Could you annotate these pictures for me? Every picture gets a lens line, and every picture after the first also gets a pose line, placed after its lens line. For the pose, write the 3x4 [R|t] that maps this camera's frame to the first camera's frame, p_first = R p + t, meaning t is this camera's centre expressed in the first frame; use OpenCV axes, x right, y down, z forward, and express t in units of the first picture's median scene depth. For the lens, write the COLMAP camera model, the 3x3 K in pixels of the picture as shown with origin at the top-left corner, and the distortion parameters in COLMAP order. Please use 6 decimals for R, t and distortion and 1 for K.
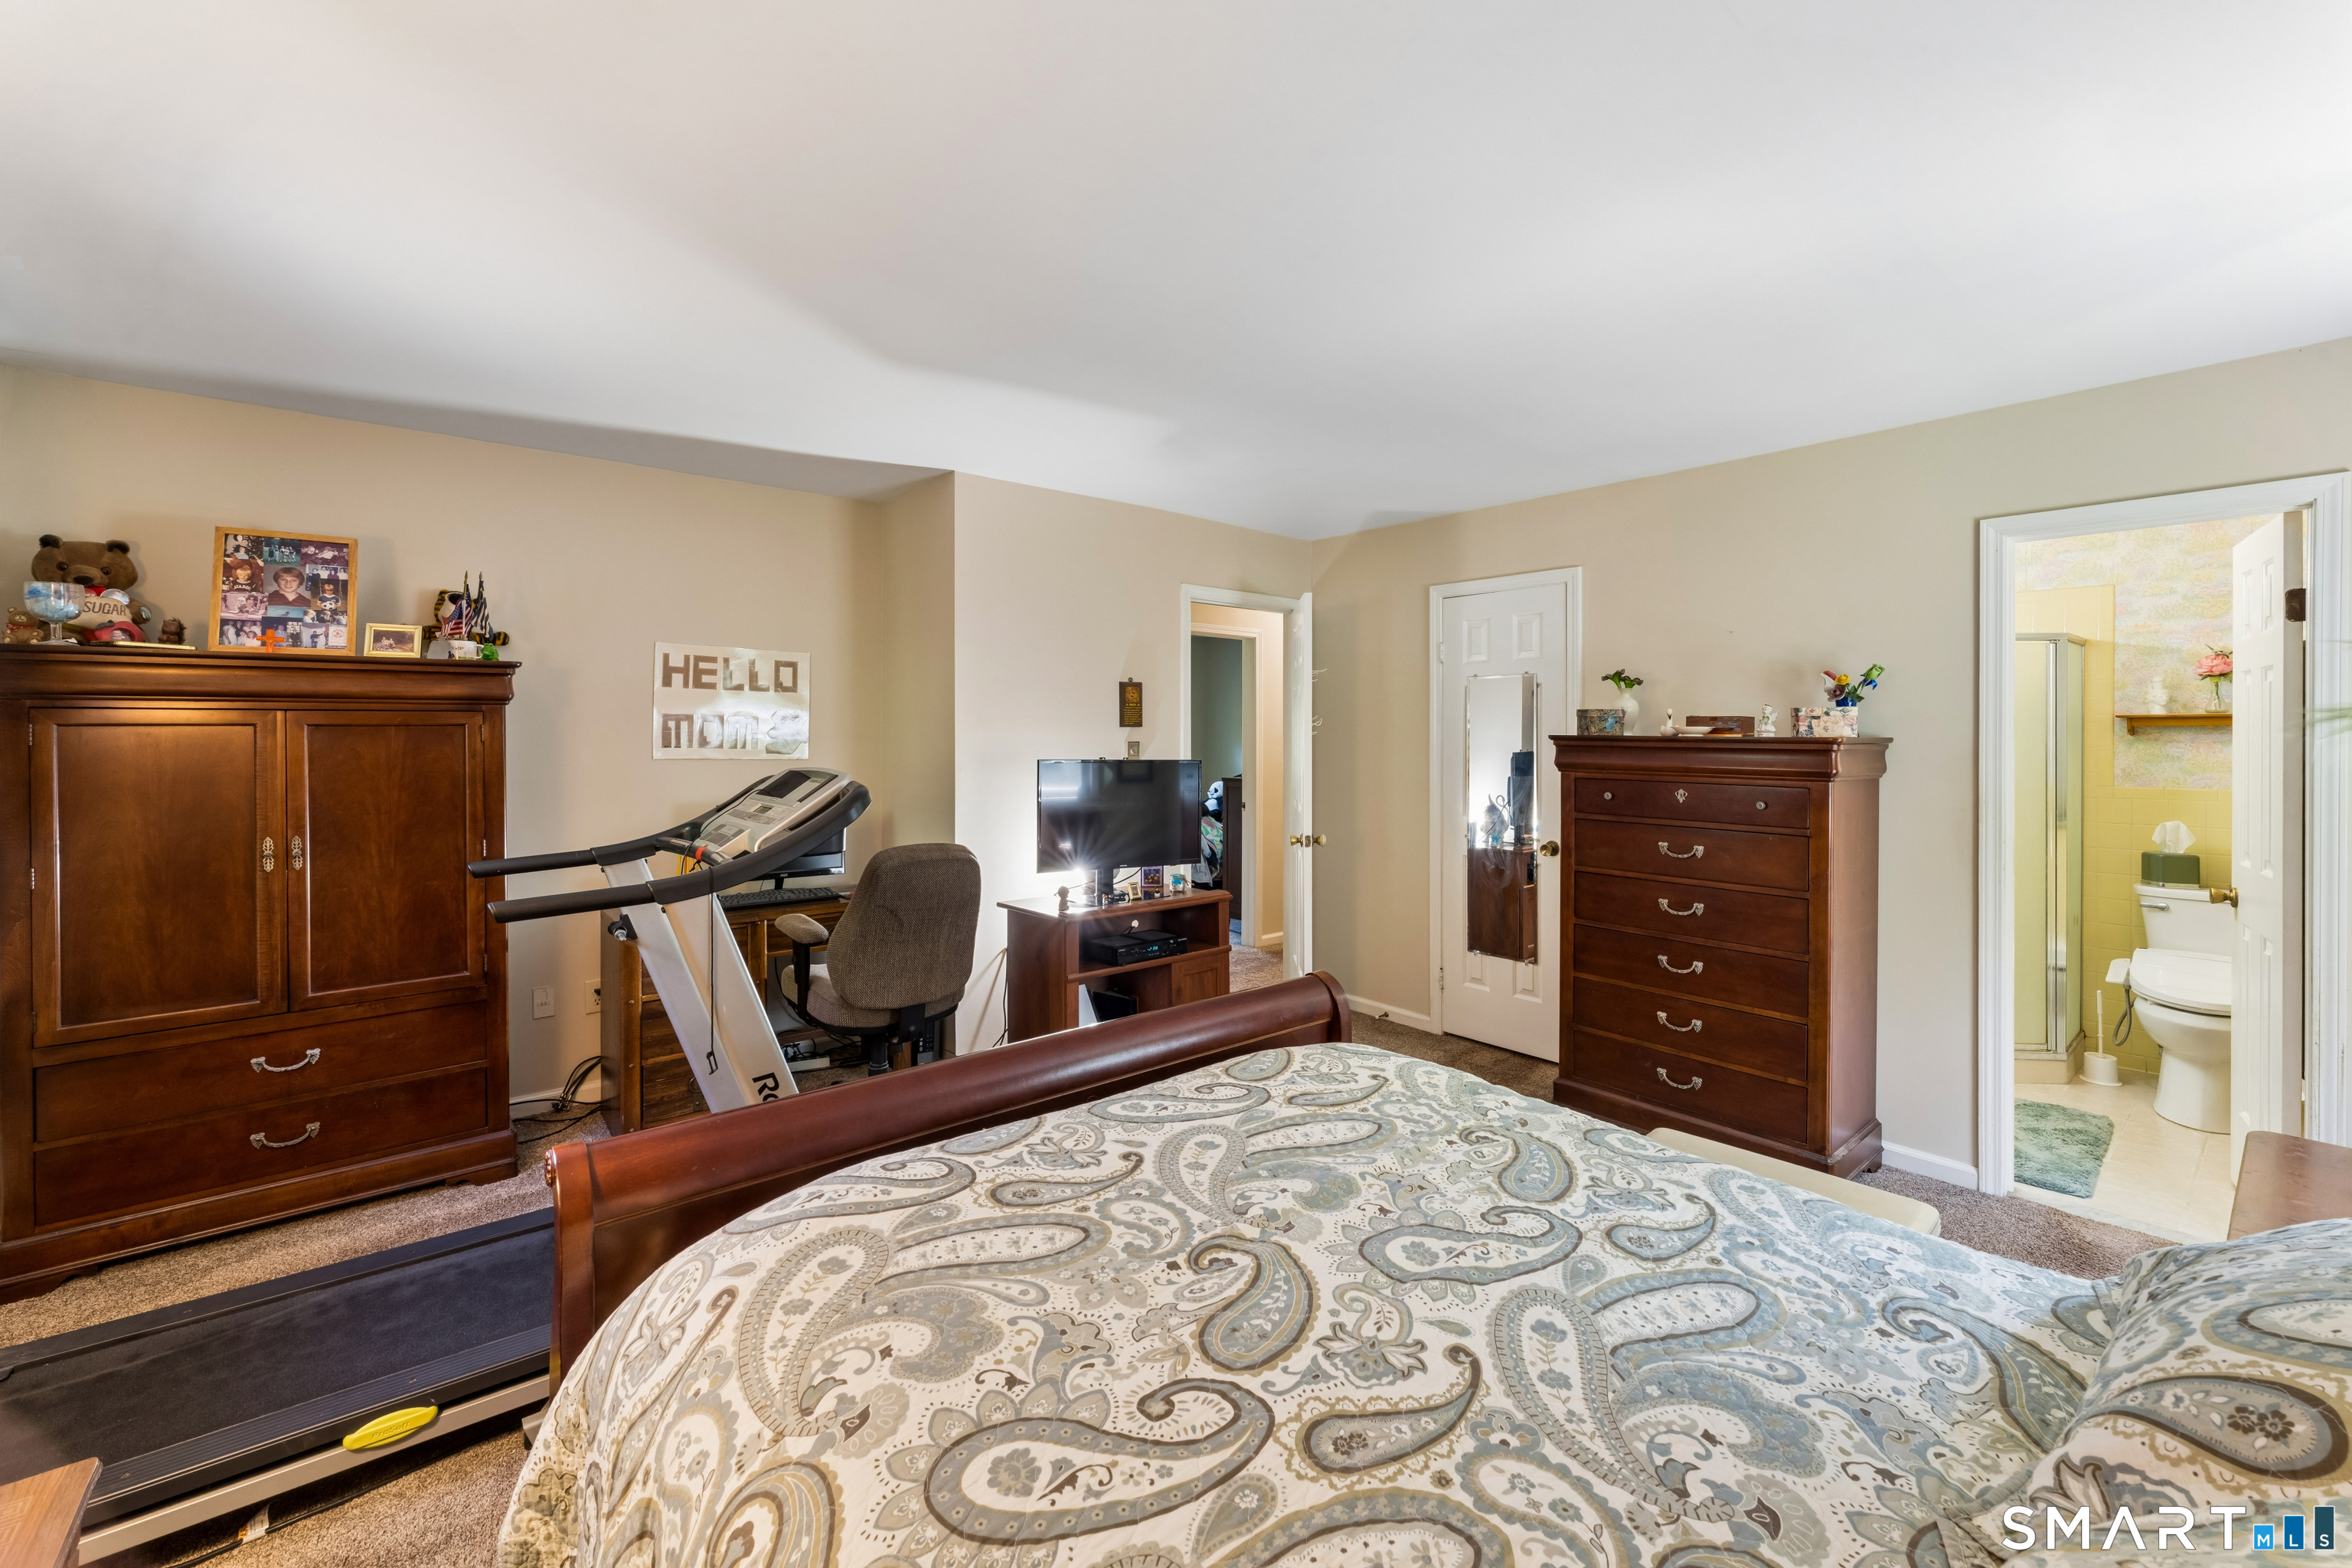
lens RADIAL K [[964.8, 0, 1187.3], [0, 964.8, 732.5], [0, 0, 1]] dist [-0.000181, 0.000384]
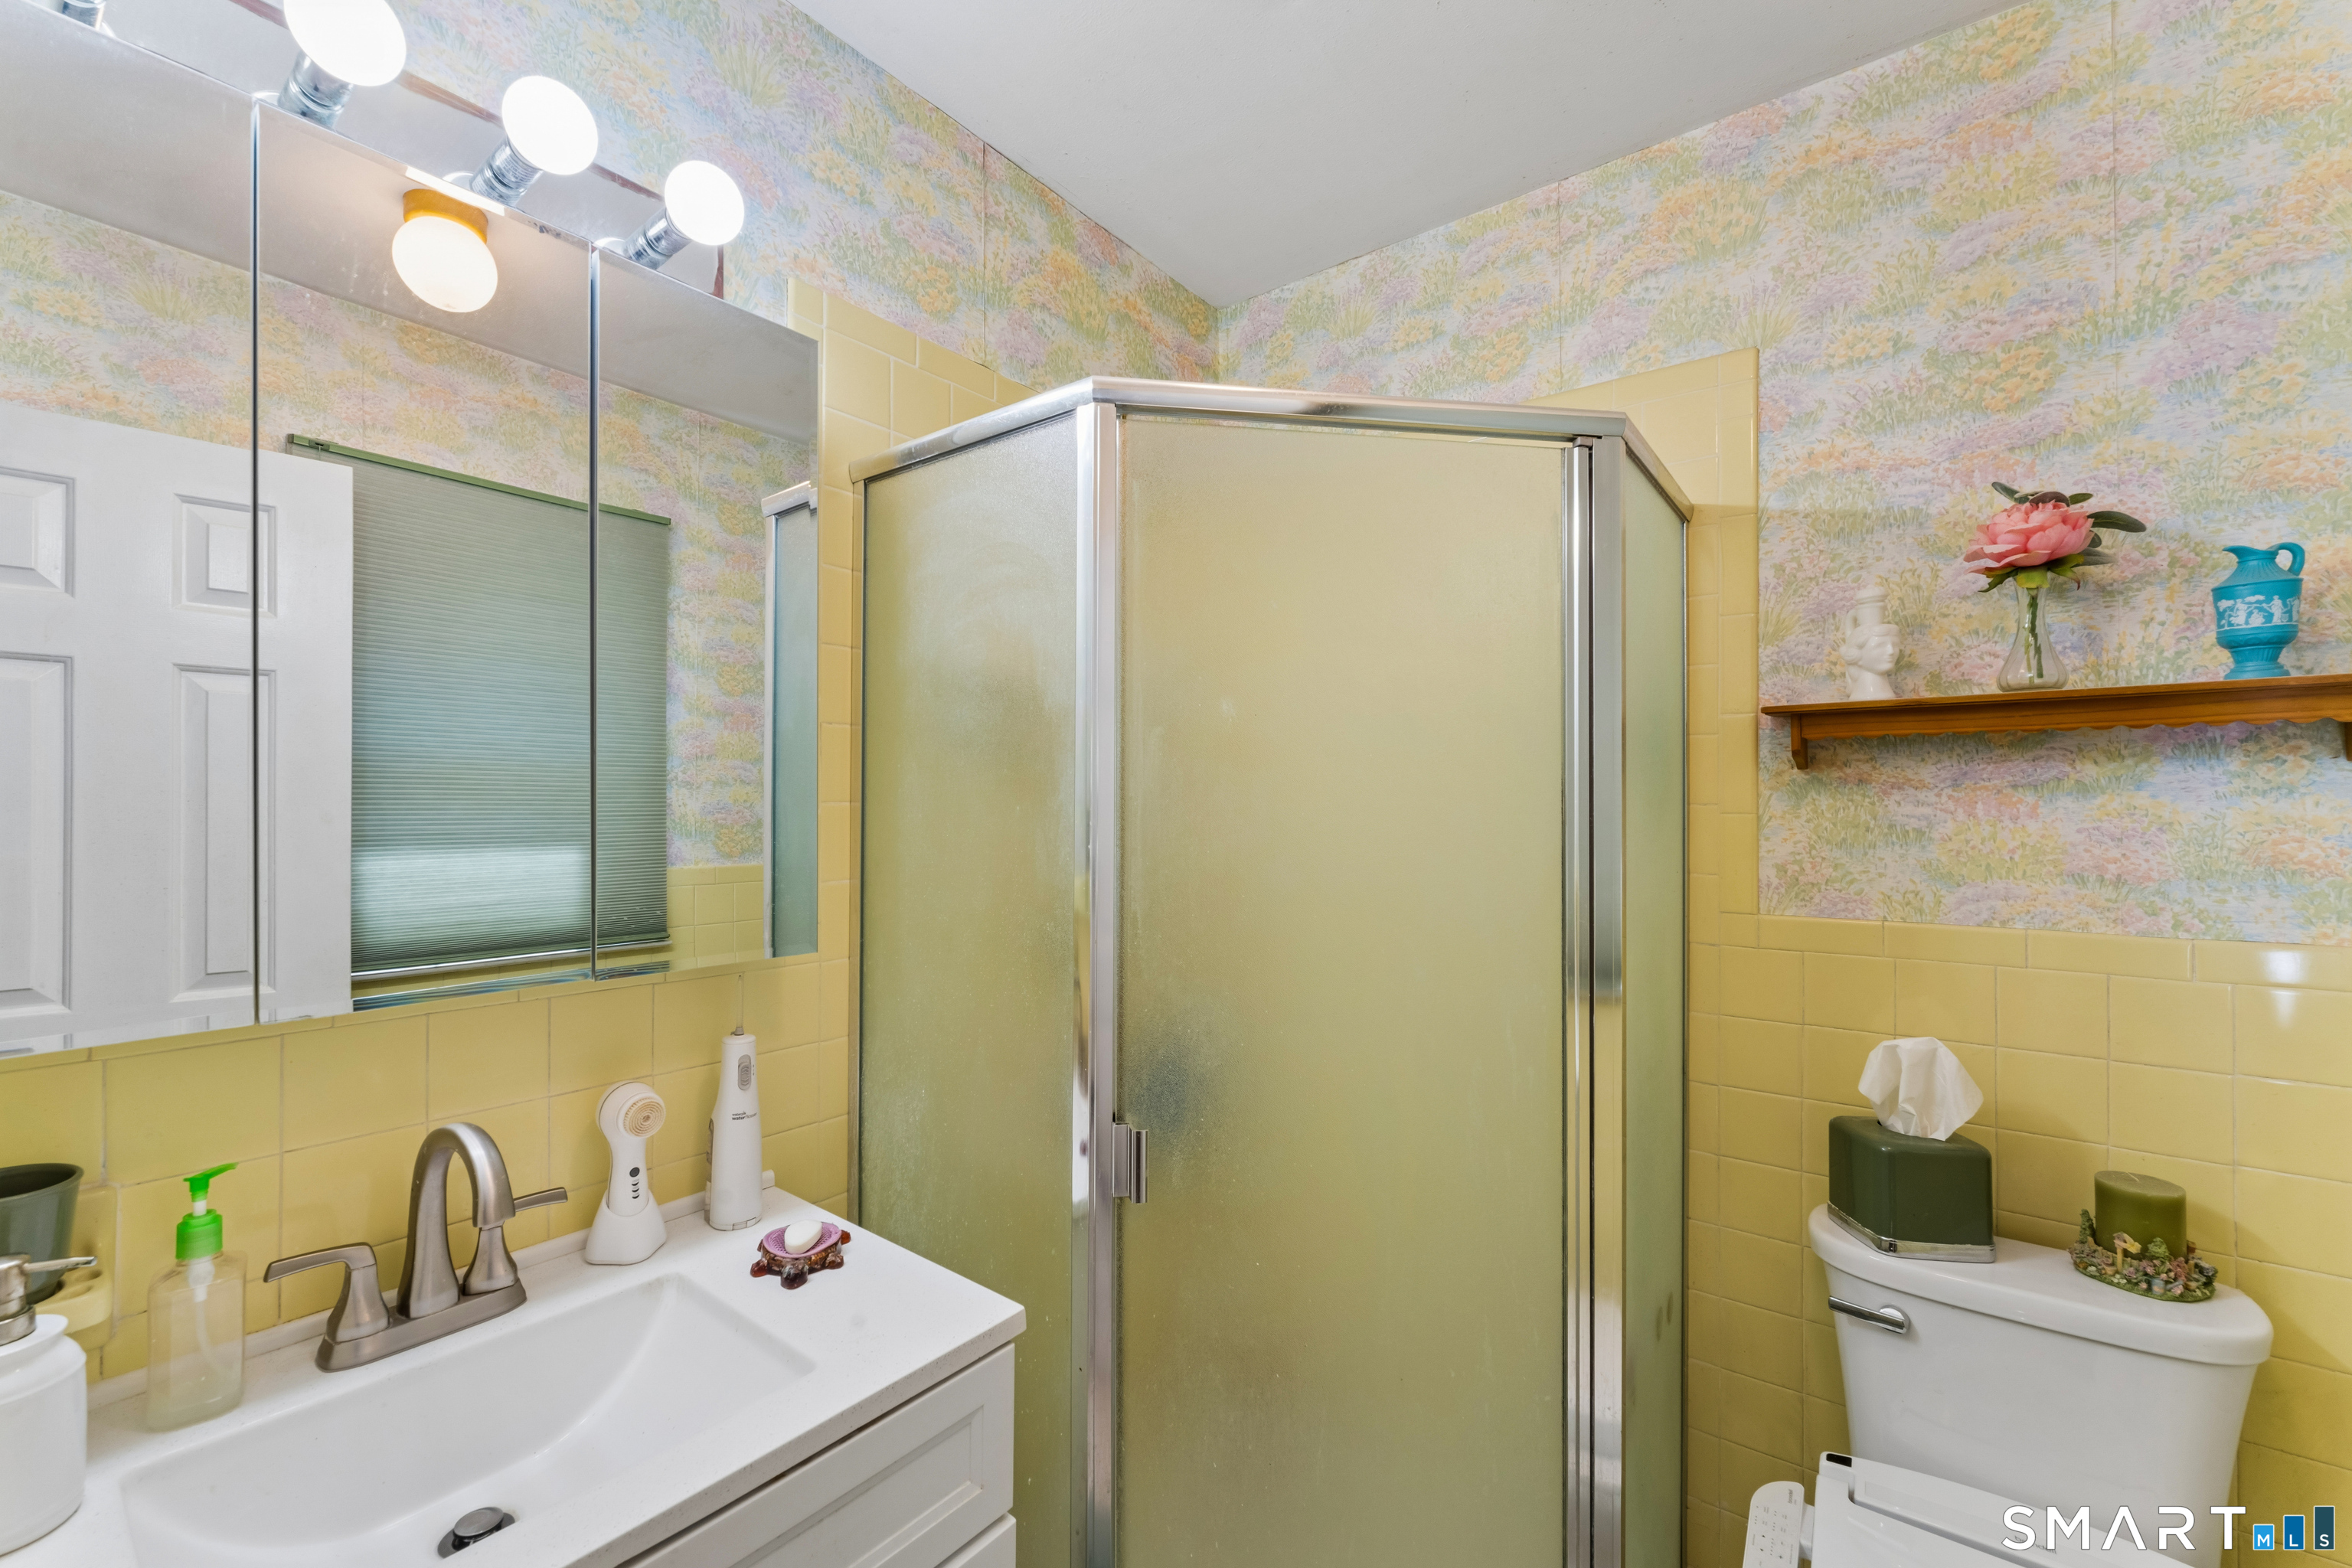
lens RADIAL K [[964.8, 0, 1174.9], [0, 964.8, 793.8], [0, 0, 1]] dist [-0.000181, 0.000384]
pose [[0.977363, 0.003034, 0.211547, 0.697116], [-0.000977, 0.999951, -0.009827, 0.015893], [-0.211567, 0.009397, 0.977318, 0.721187]]
